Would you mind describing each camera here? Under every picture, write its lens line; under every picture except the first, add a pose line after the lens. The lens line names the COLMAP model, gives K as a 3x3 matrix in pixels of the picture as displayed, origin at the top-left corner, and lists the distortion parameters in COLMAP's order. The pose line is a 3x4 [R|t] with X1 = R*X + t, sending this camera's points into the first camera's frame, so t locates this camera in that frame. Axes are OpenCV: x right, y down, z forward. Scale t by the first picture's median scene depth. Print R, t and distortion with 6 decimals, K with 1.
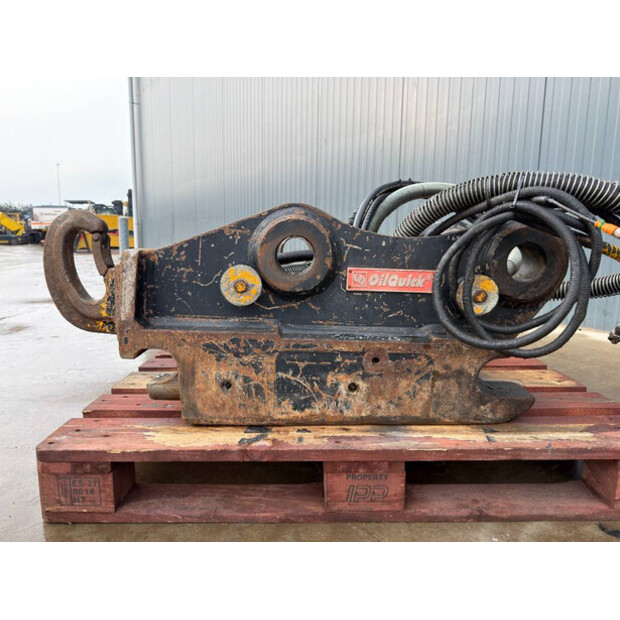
lens RADIAL K [[431.6, 0, 310.0], [0, 431.6, 310.0], [0, 0, 1]] dist [0.086355, -0.146644]
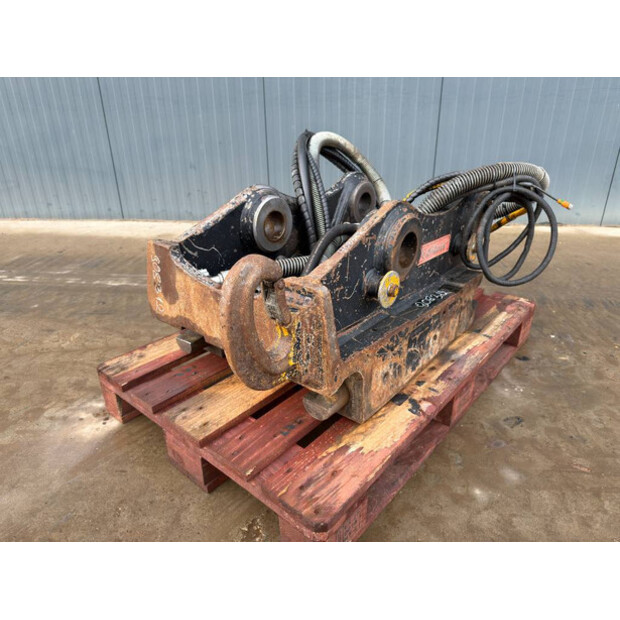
lens RADIAL K [[447.0, 0, 310.0], [0, 447.0, 310.0], [0, 0, 1]] dist [0.042042, -0.078783]
pose [[0.662782, -0.323522, 0.675317, -1.023520], [0.136495, 0.938939, 0.315854, -0.374363], [-0.736267, -0.117165, 0.666470, 0.376126]]
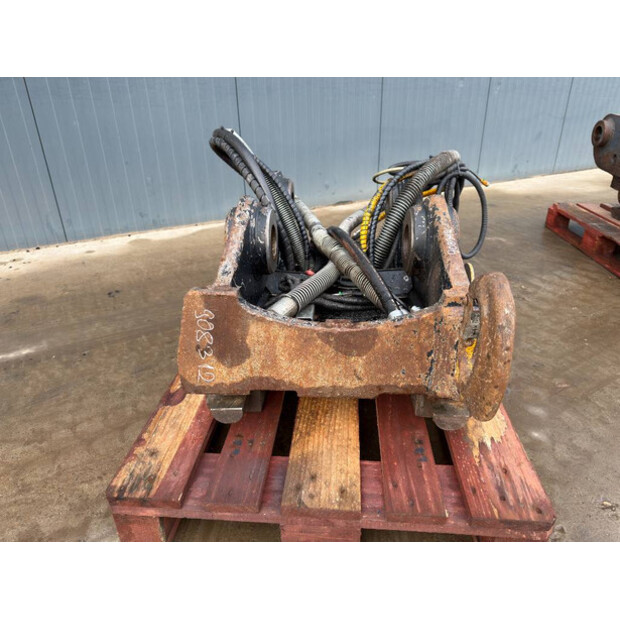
lens RADIAL K [[440.5, 0, 310.0], [0, 440.5, 310.0], [0, 0, 1]] dist [0.029795, -0.086015]
pose [[0.101752, -0.438649, 0.892879, -1.185475], [0.178826, 0.890983, 0.417338, -0.509572], [-0.978605, 0.117205, 0.169101, 1.161488]]
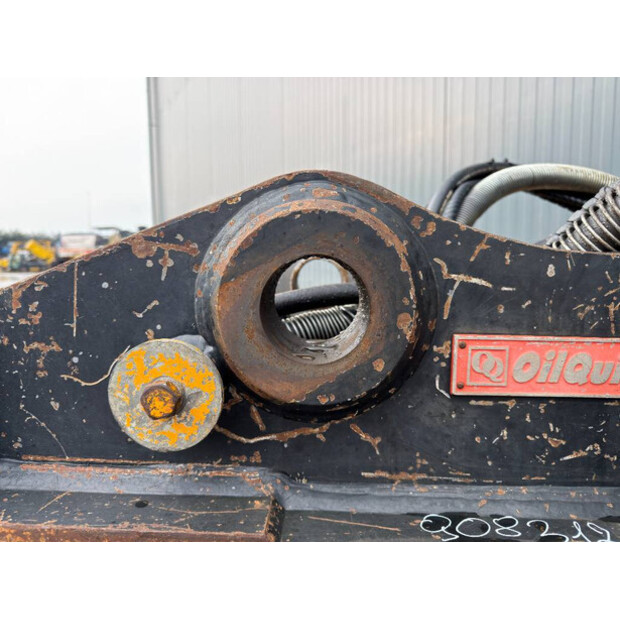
lens RADIAL K [[440.5, 0, 310.0], [0, 440.5, 310.0], [0, 0, 1]] dist [0.029795, -0.086015]
pose [[0.998030, -0.016908, -0.060410, -0.015471], [0.013961, 0.998707, -0.048875, -0.103784], [0.061158, 0.047935, 0.996976, 0.611006]]
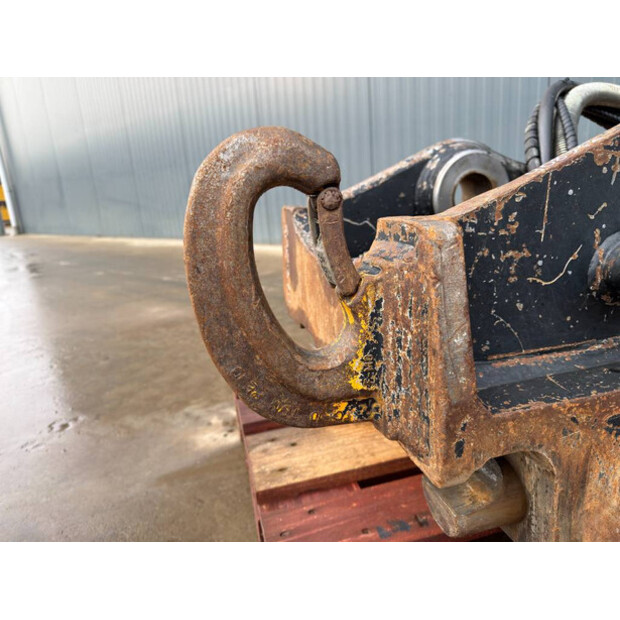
lens RADIAL K [[447.0, 0, 310.0], [0, 447.0, 310.0], [0, 0, 1]] dist [0.042042, -0.078783]
pose [[0.969912, -0.144355, 0.196041, -0.585893], [0.122364, 0.985197, 0.120057, -0.117548], [-0.210470, -0.092457, 0.973218, 0.599848]]
